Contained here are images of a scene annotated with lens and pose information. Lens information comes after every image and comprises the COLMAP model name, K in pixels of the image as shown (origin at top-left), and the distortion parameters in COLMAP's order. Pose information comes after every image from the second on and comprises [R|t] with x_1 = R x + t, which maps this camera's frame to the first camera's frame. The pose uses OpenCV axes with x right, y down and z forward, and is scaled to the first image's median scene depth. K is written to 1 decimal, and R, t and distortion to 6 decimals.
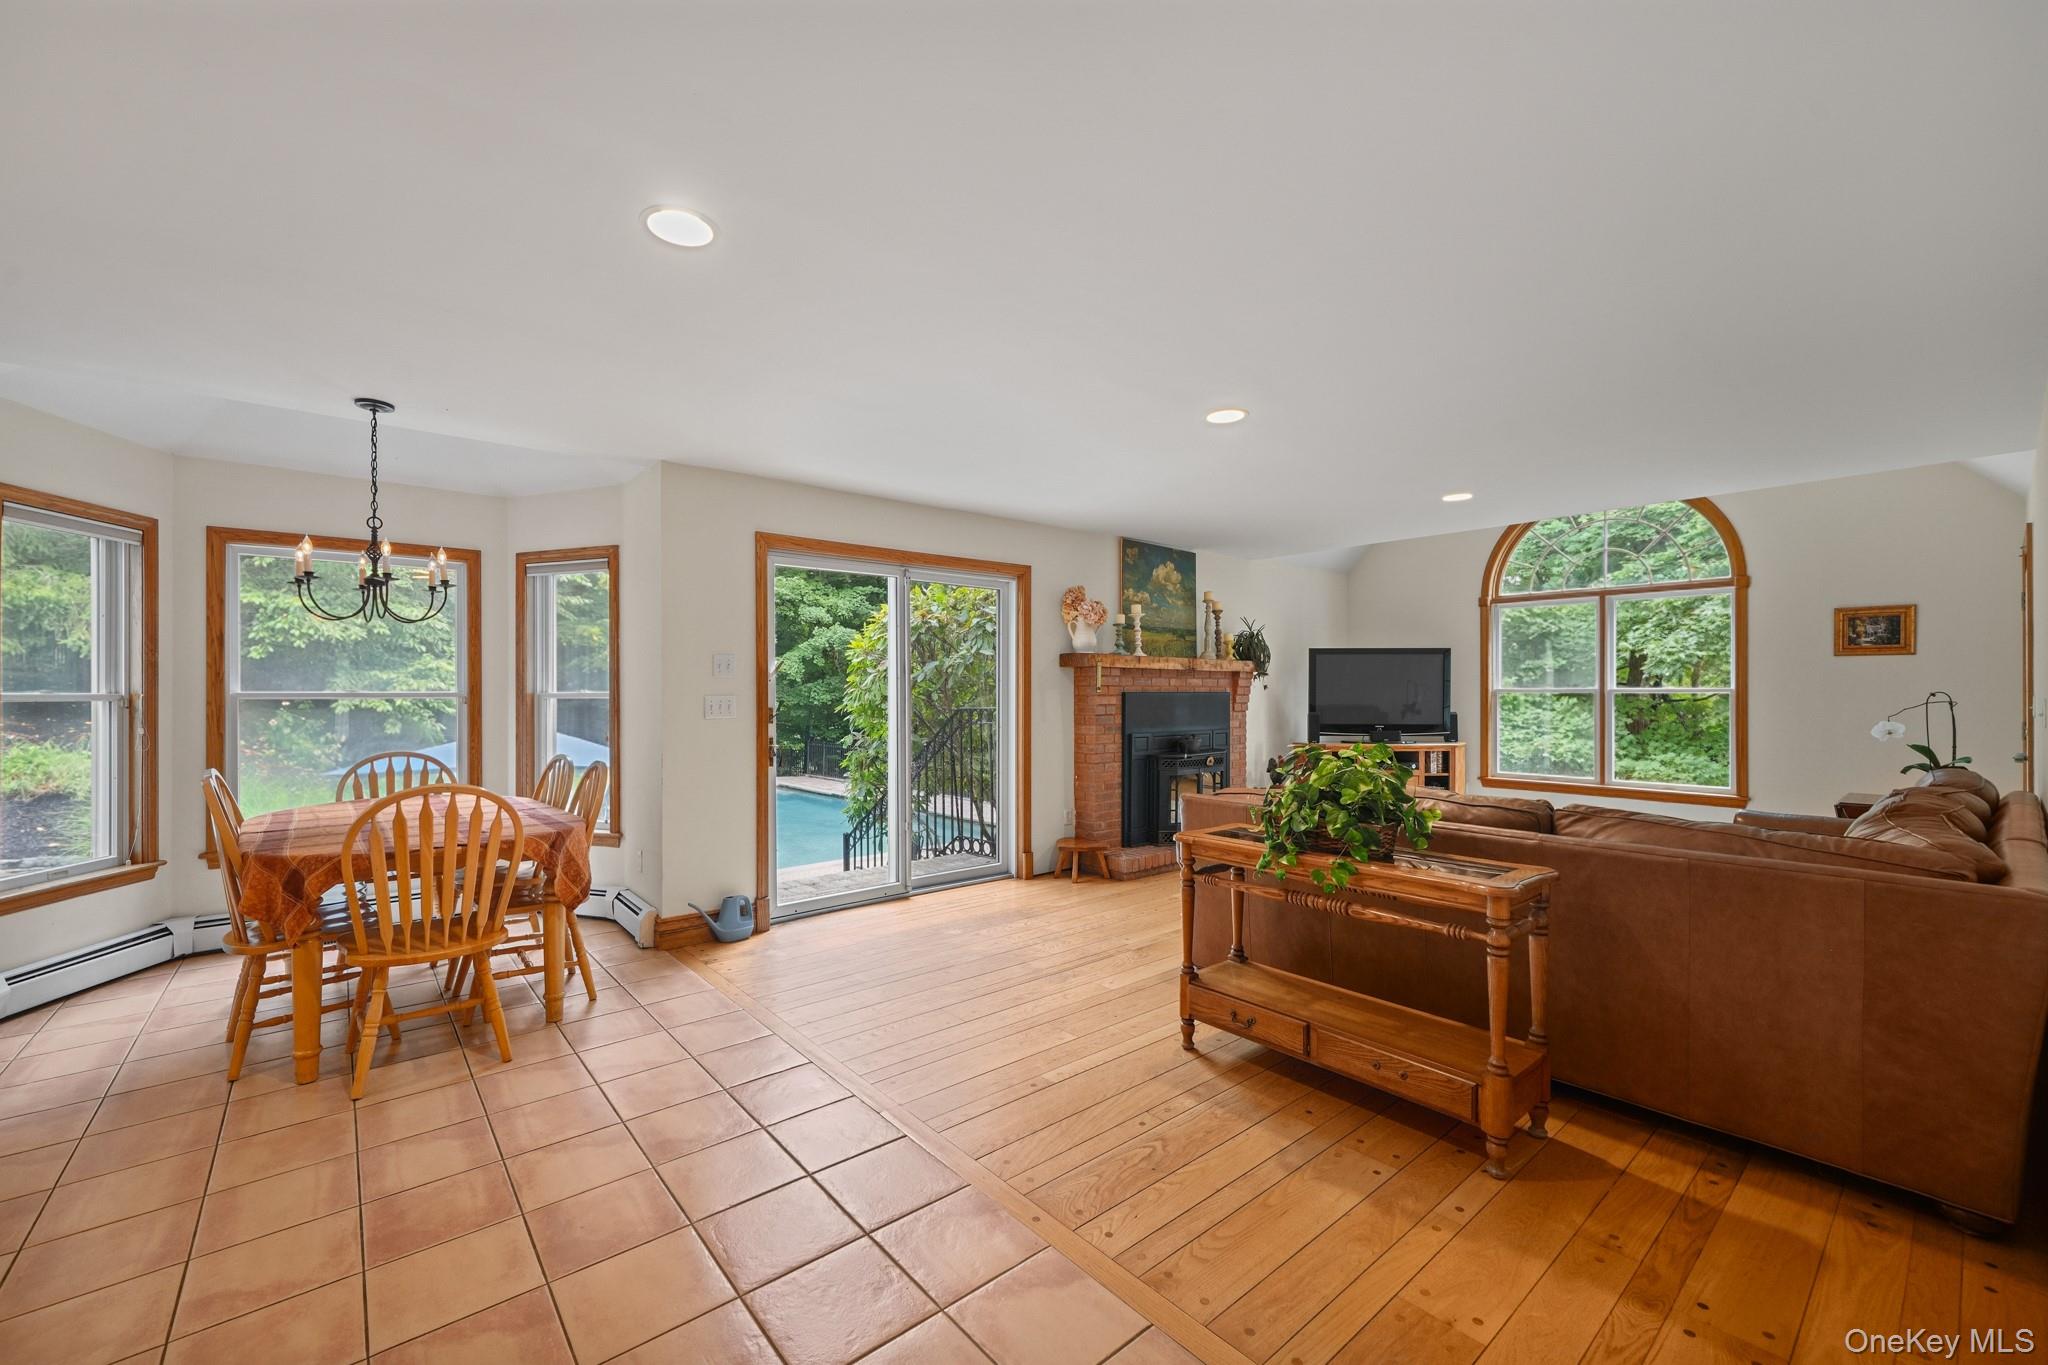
lens RADIAL K [[811.0, 0, 1027.0], [0, 811.0, 693.8], [0, 0, 1]] dist [0.001730, -0.000051]
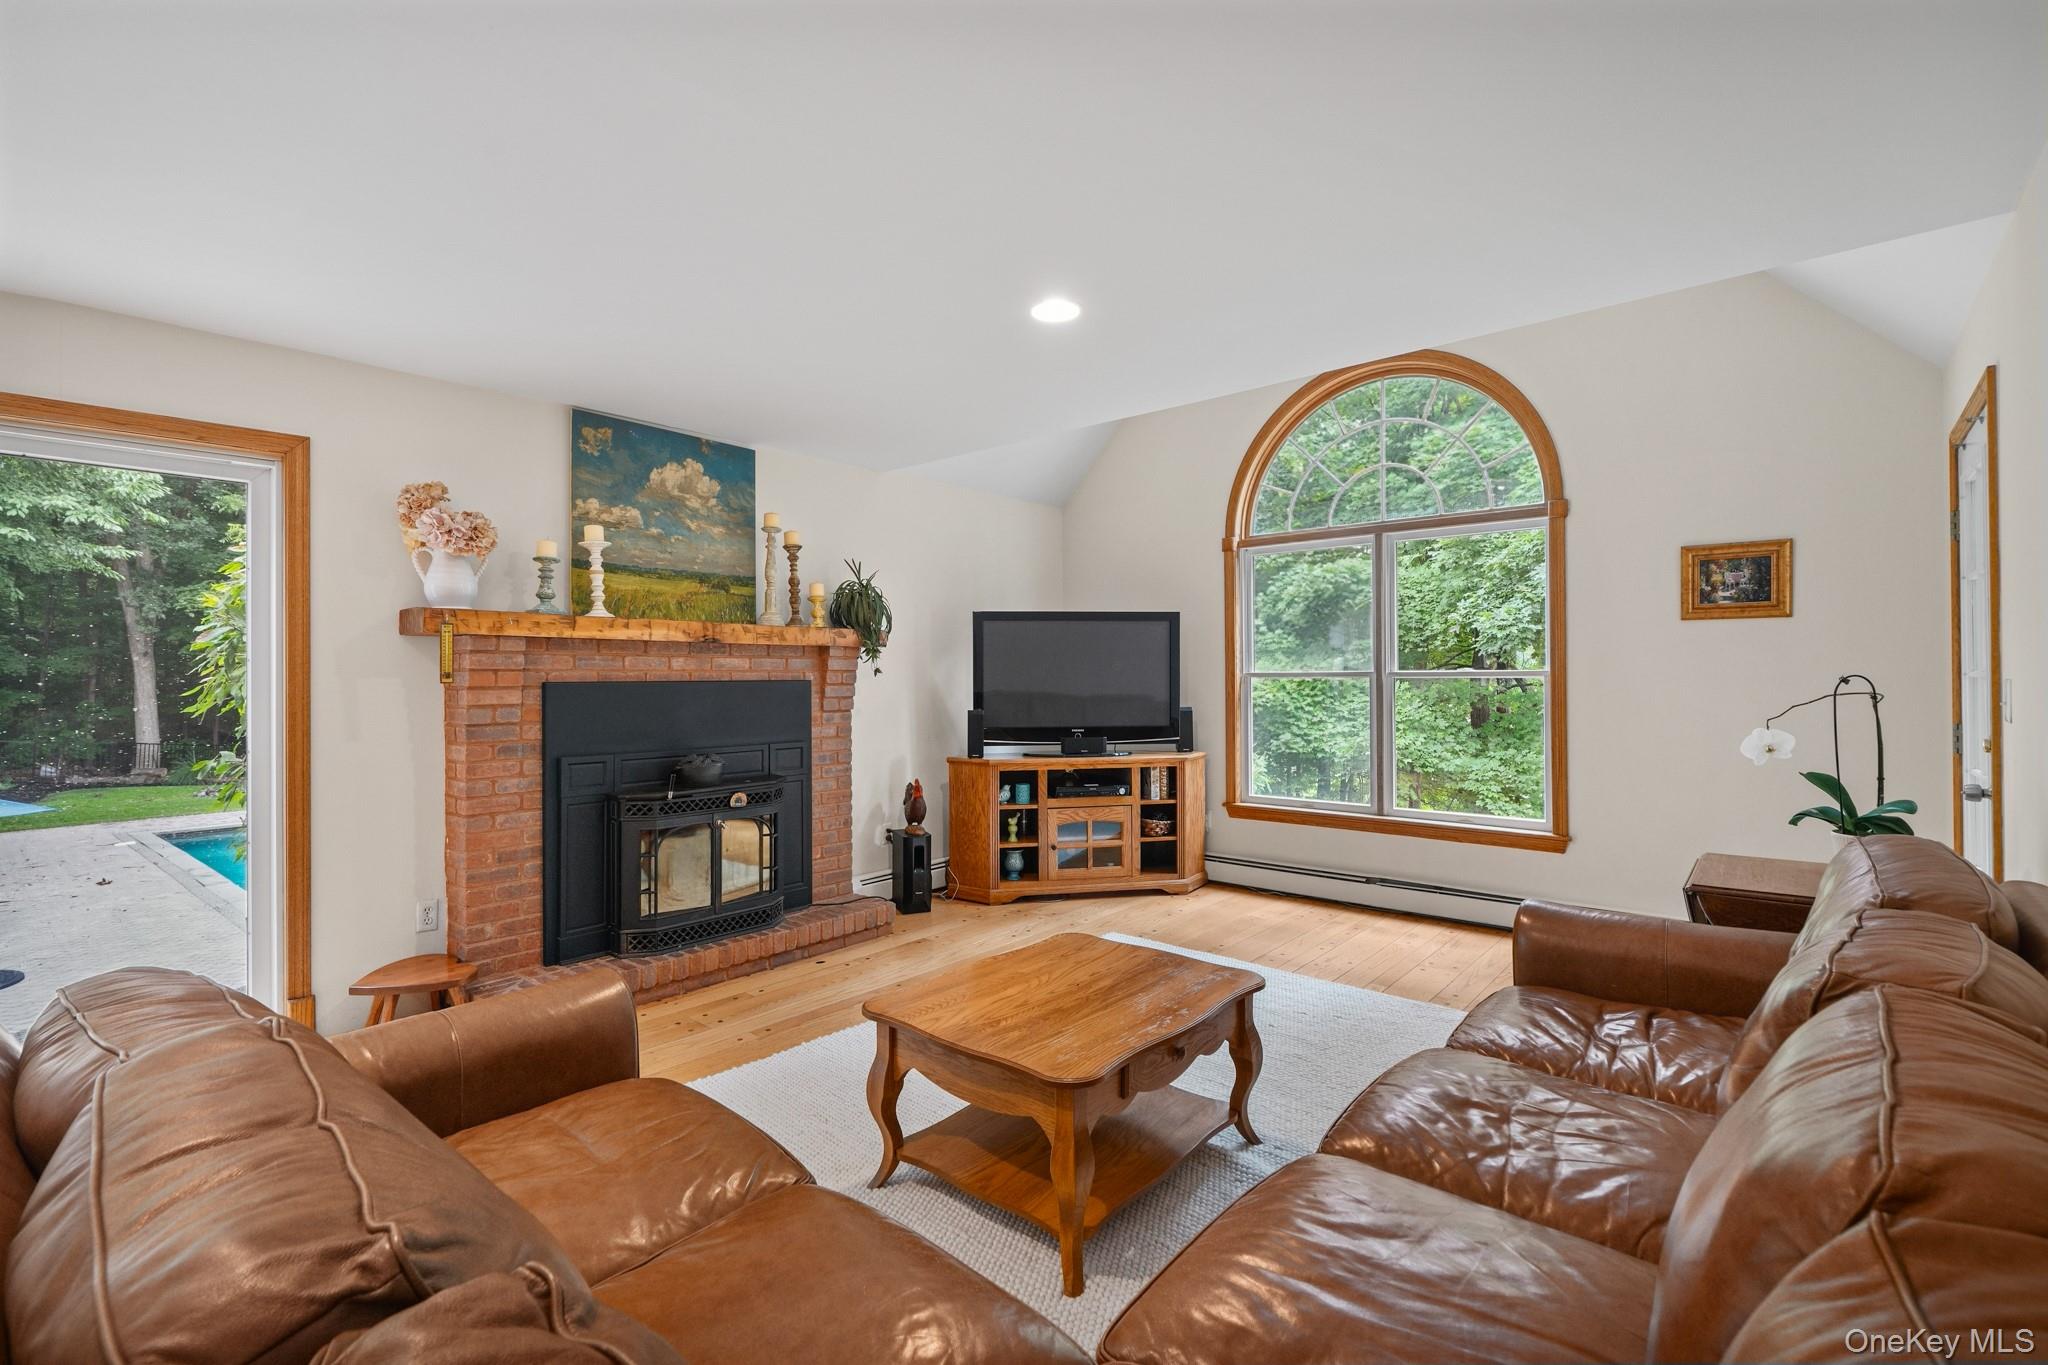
lens RADIAL K [[907.7, 0, 1020.3], [0, 907.7, 677.1], [0, 0, 1]] dist [0.001292, -0.000209]
pose [[0.988538, -0.005022, 0.150890, 0.303455], [0.005510, 0.999981, -0.002812, -0.001495], [-0.150873, 0.003611, 0.988547, 0.303986]]
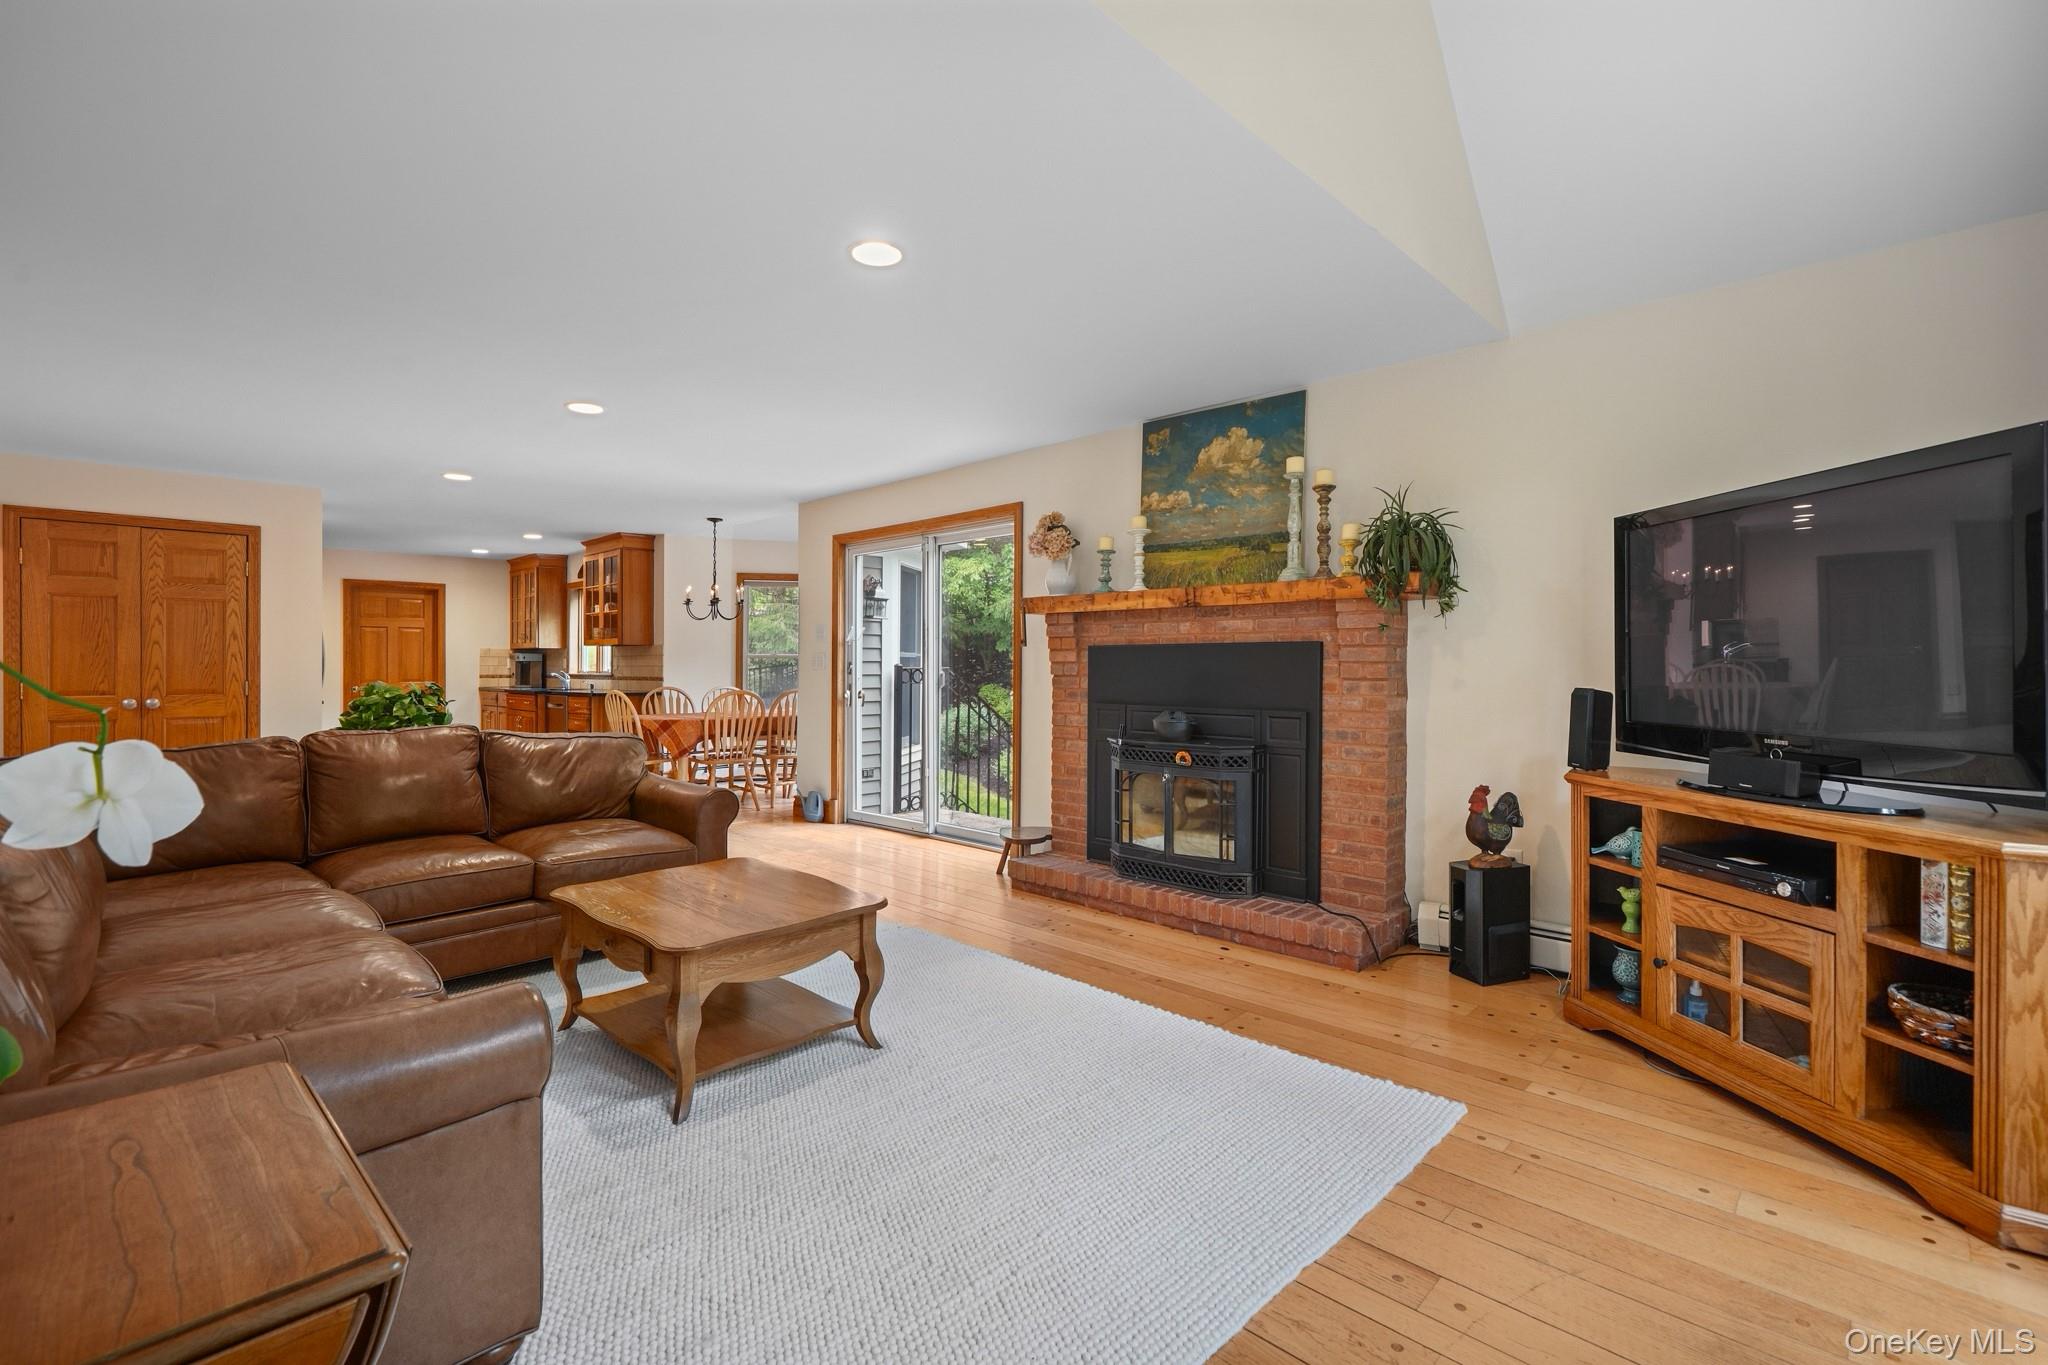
lens RADIAL K [[907.7, 0, 1025.8], [0, 907.7, 667.0], [0, 0, 1]] dist [0.001292, -0.000209]
pose [[0.107814, 0.004671, -0.994160, 0.810350], [0.000191, 0.999989, 0.004719, 0.011916], [0.994171, -0.000699, 0.107812, 0.752087]]
